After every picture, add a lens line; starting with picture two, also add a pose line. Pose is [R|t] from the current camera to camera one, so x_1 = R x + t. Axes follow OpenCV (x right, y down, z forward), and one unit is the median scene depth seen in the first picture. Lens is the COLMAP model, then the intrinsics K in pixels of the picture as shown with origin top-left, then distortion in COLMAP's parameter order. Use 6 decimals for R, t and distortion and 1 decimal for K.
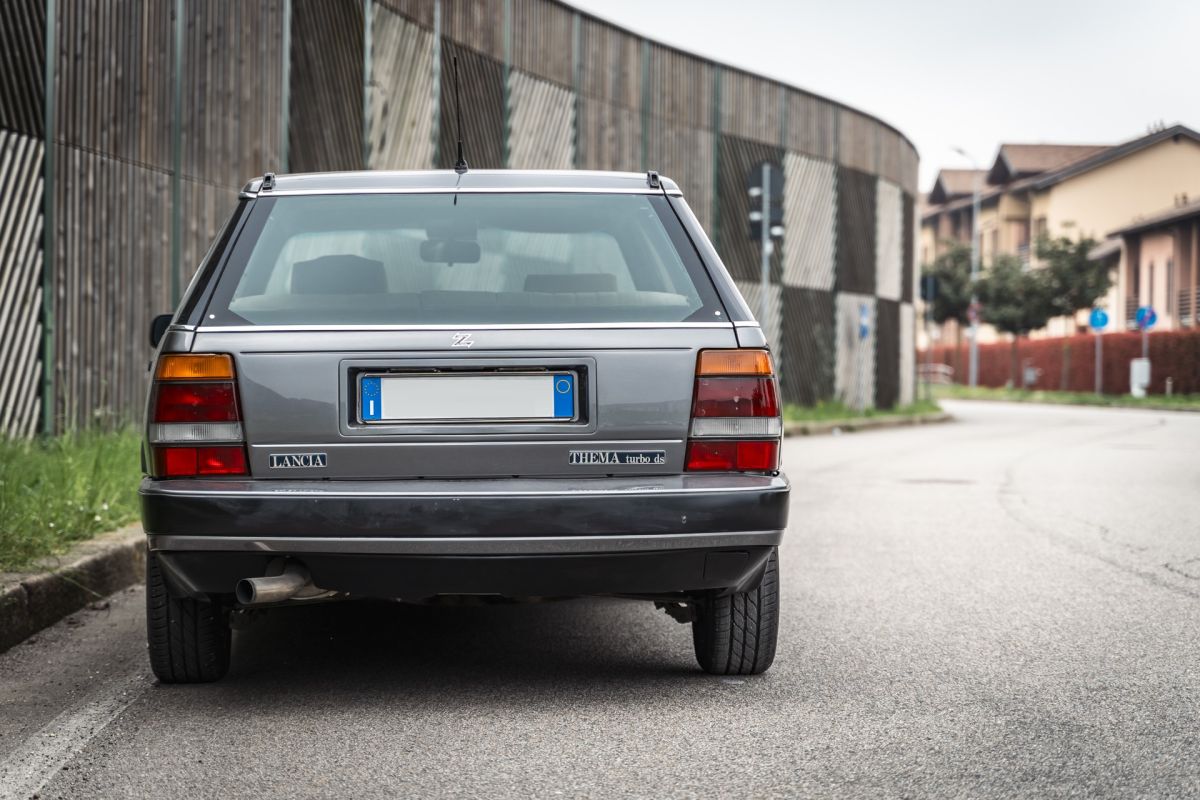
lens RADIAL K [[2910.0, 0, 577.2], [0, 2910.0, 443.6], [0, 0, 1]] dist [-0.032989, -0.136756]
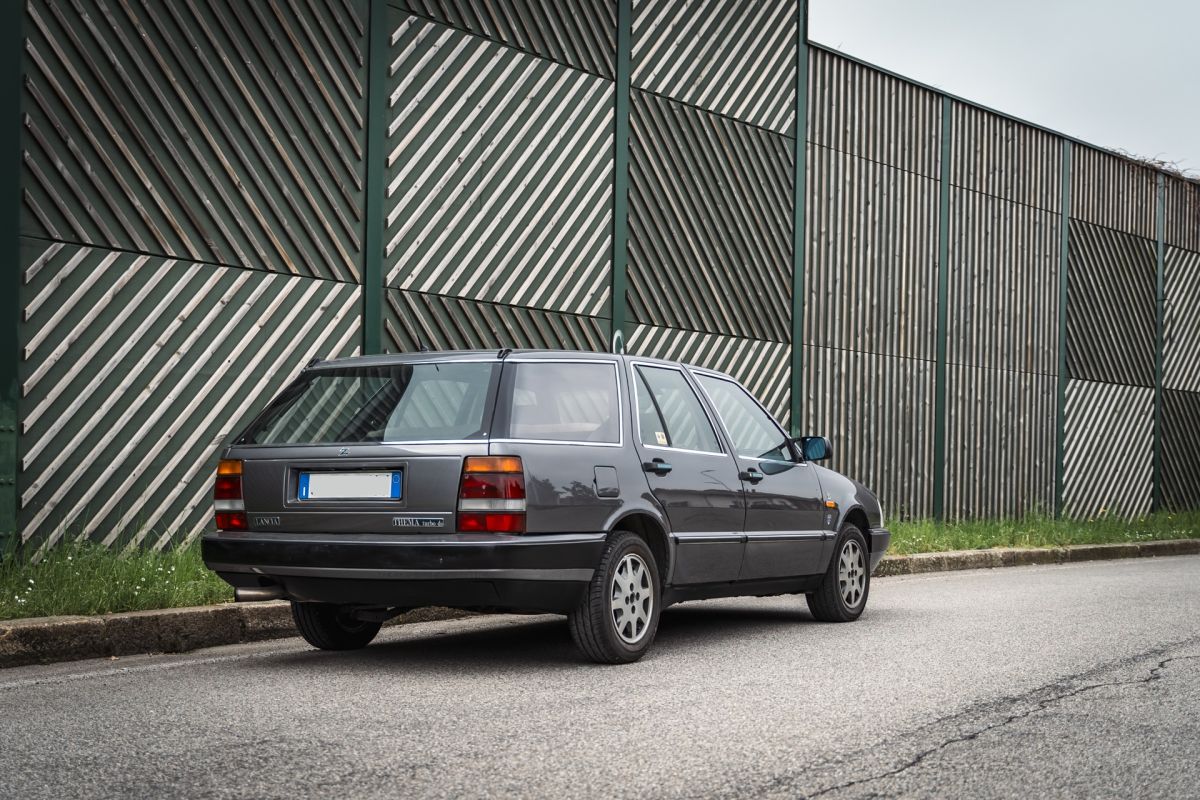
lens RADIAL K [[1740.6, 0, 600.5], [0, 1740.6, 504.7], [0, 0, 1]] dist [0.001809, 0.019752]
pose [[0.846789, 0.009458, -0.531845, 0.618116], [-0.018158, 0.999773, -0.011132, 0.003912], [0.531619, 0.019084, 0.846769, 0.217313]]
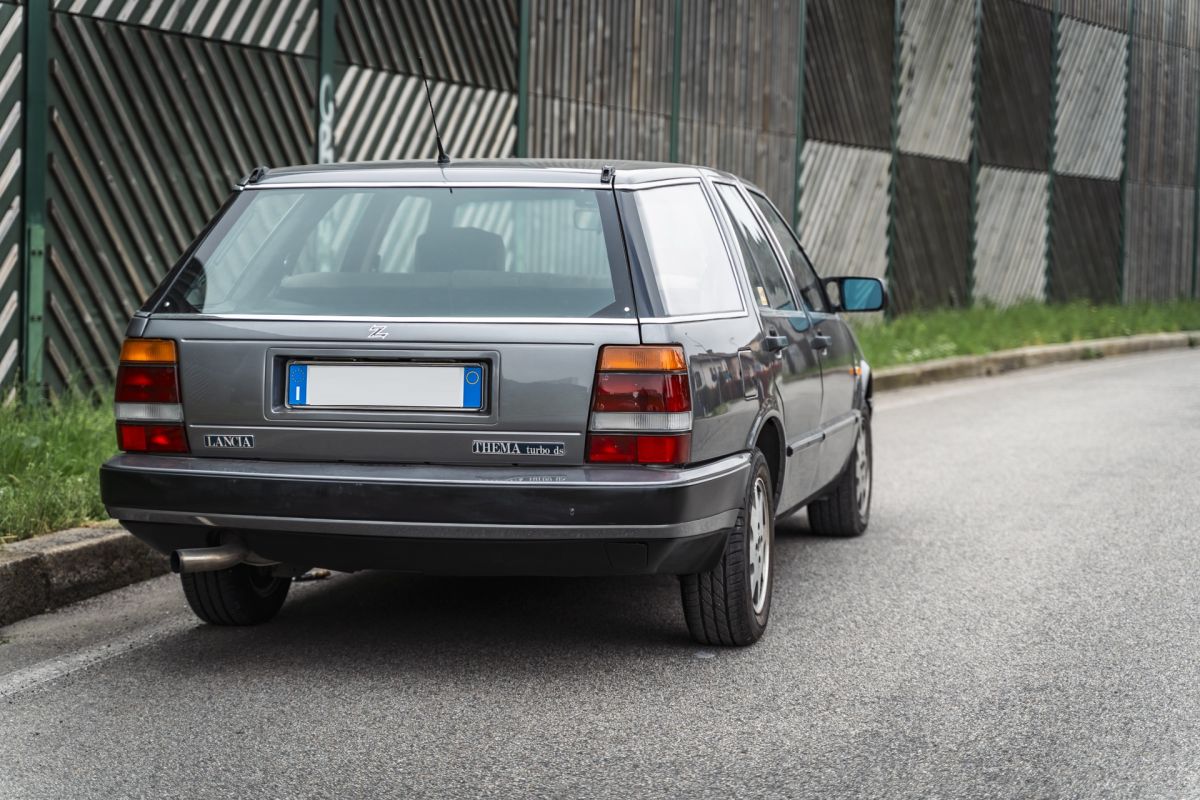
lens RADIAL K [[2372.1, 0, 600.0], [0, 2372.1, 400.0], [0, 0, 1]] dist [-0.002379, -0.027880]
pose [[0.962574, 0.030452, -0.269303, 0.265789], [-0.020552, 0.999008, 0.039508, -0.045830], [0.270239, -0.032495, 0.962245, 0.192576]]
